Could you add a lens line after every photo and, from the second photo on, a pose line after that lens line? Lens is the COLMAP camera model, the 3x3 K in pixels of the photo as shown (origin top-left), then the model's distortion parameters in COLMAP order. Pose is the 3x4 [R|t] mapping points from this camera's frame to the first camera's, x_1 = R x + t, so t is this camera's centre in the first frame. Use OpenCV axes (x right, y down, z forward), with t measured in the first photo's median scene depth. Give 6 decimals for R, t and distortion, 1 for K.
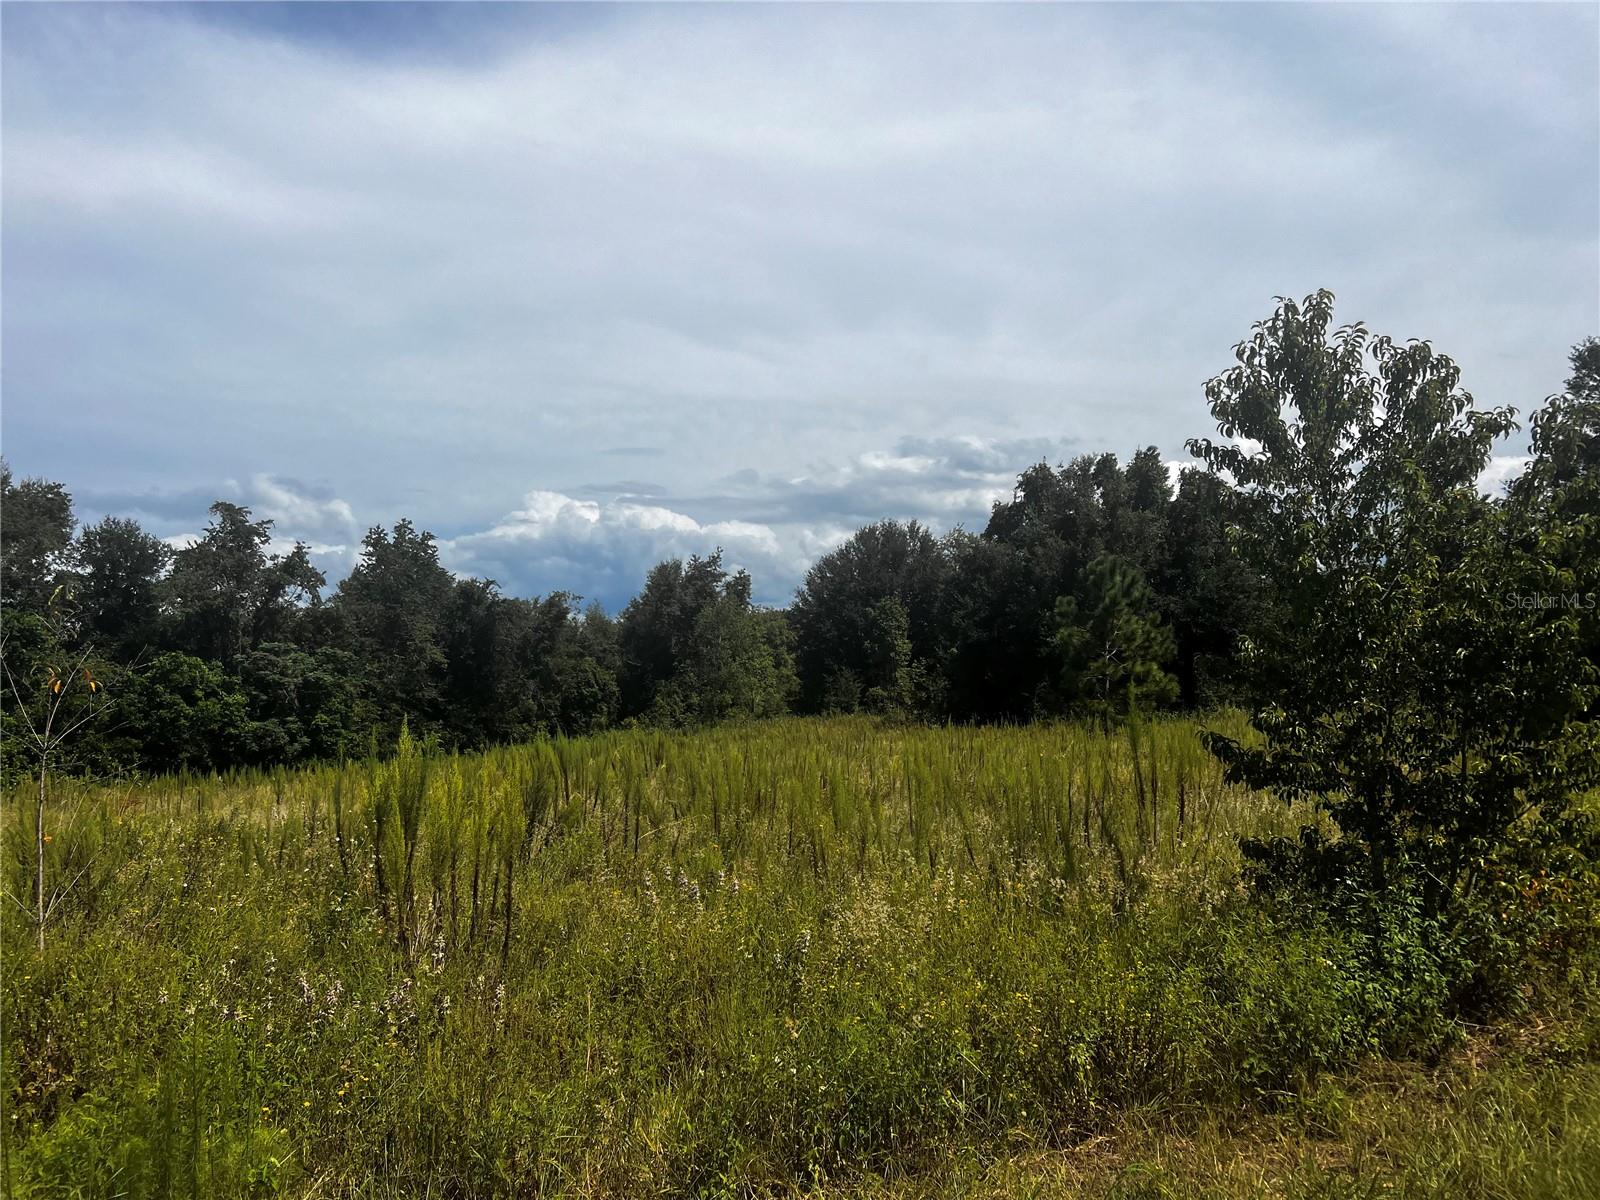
lens RADIAL K [[1187.6, 0, 738.4], [0, 1187.6, 601.8], [0, 0, 1]] dist [0.079605, -0.098772]
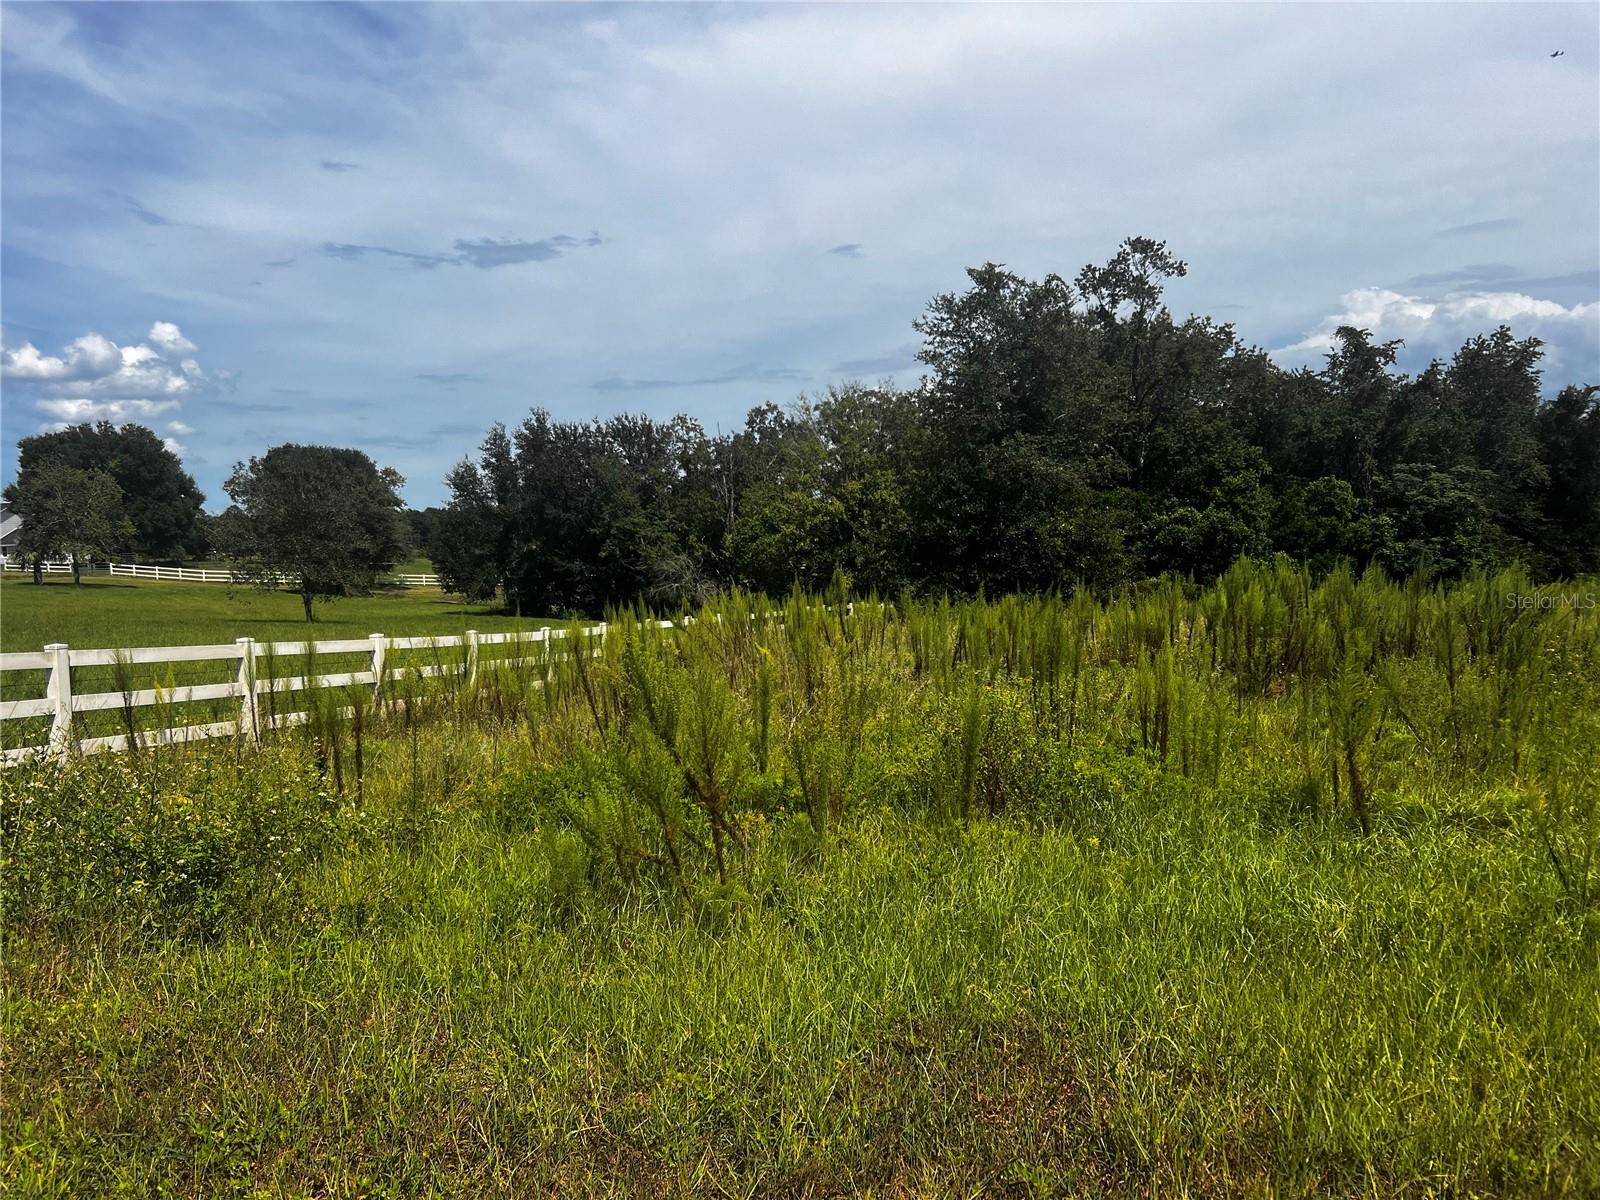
lens RADIAL K [[1192.0, 0, 755.6], [0, 1192.0, 635.5], [0, 0, 1]] dist [-0.005617, 0.000266]
pose [[0.810853, 0.039136, -0.583940, -0.143720], [0.060908, 0.986701, 0.150705, -0.004281], [0.582072, -0.157767, 0.797685, -0.078230]]
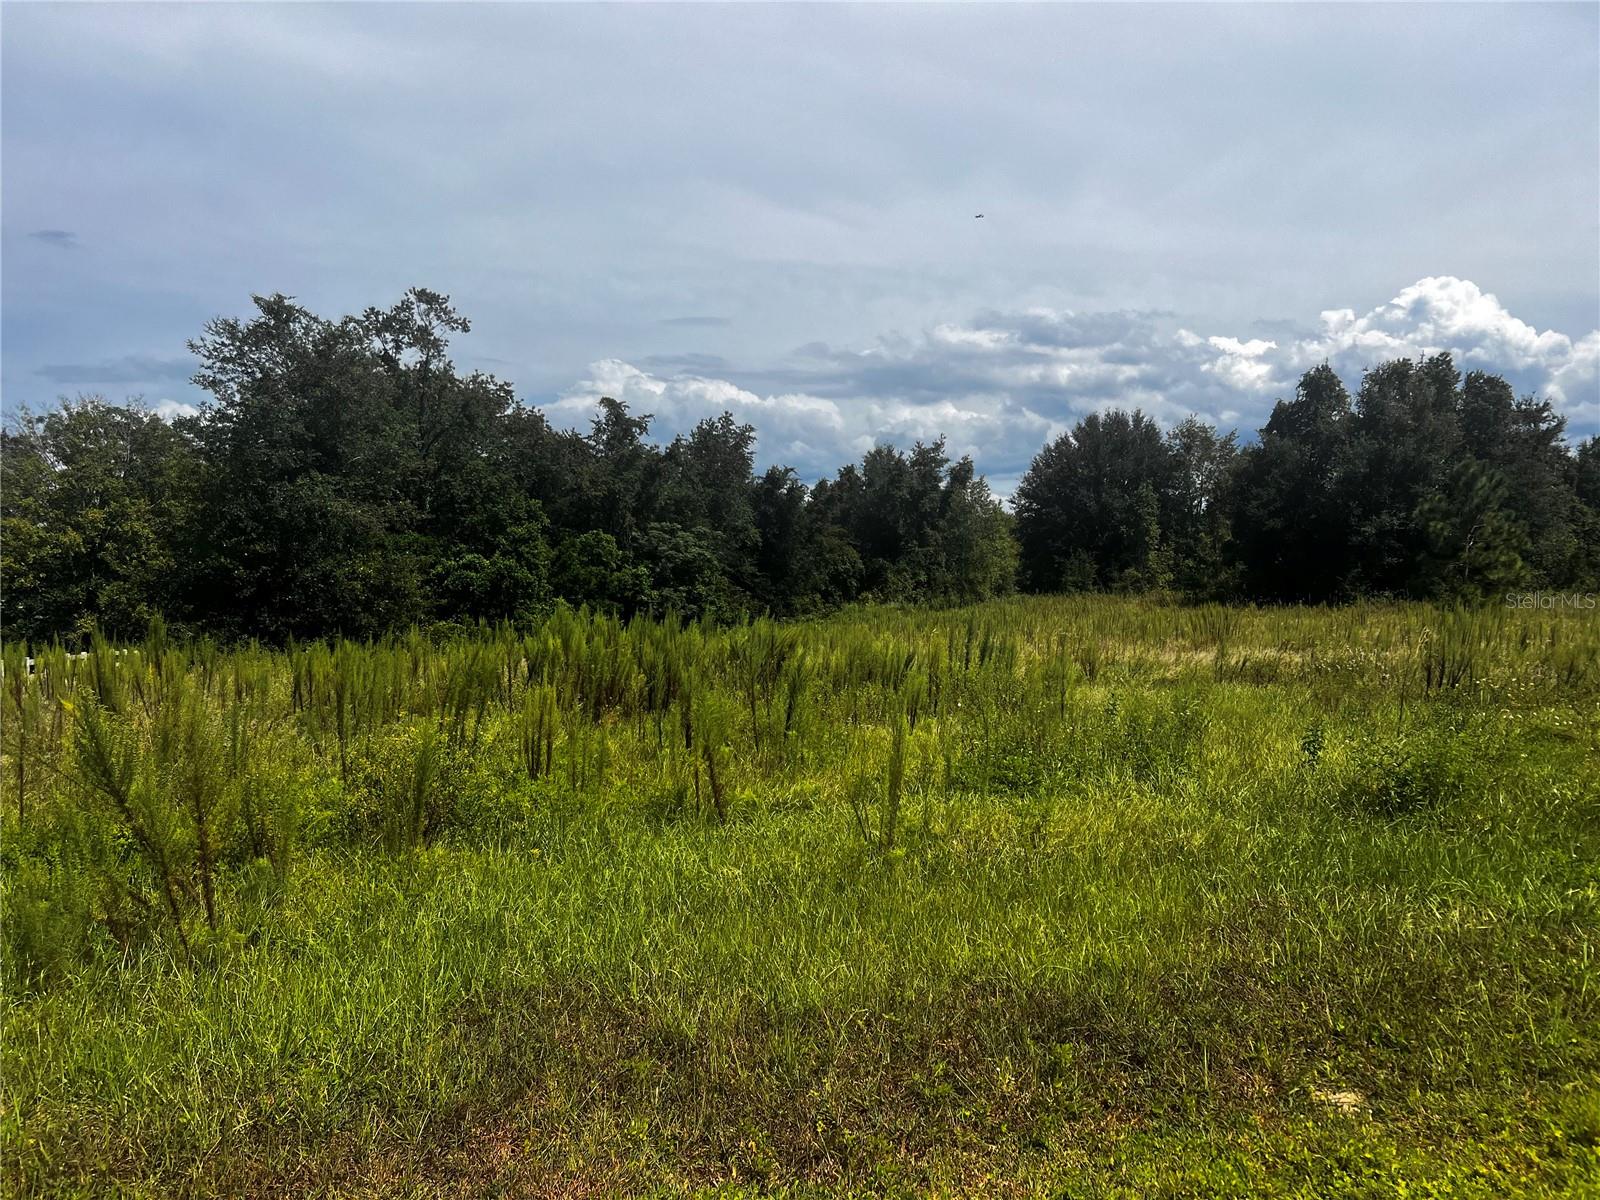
lens RADIAL K [[1200.9, 0, 800.0], [0, 1200.9, 600.0], [0, 0, 1]] dist [0.056401, -0.000765]
pose [[0.999905, 0.013806, 0.000561, -0.148842], [-0.013792, 0.994742, 0.101476, -0.006384], [0.000843, -0.101474, 0.994838, -0.092148]]
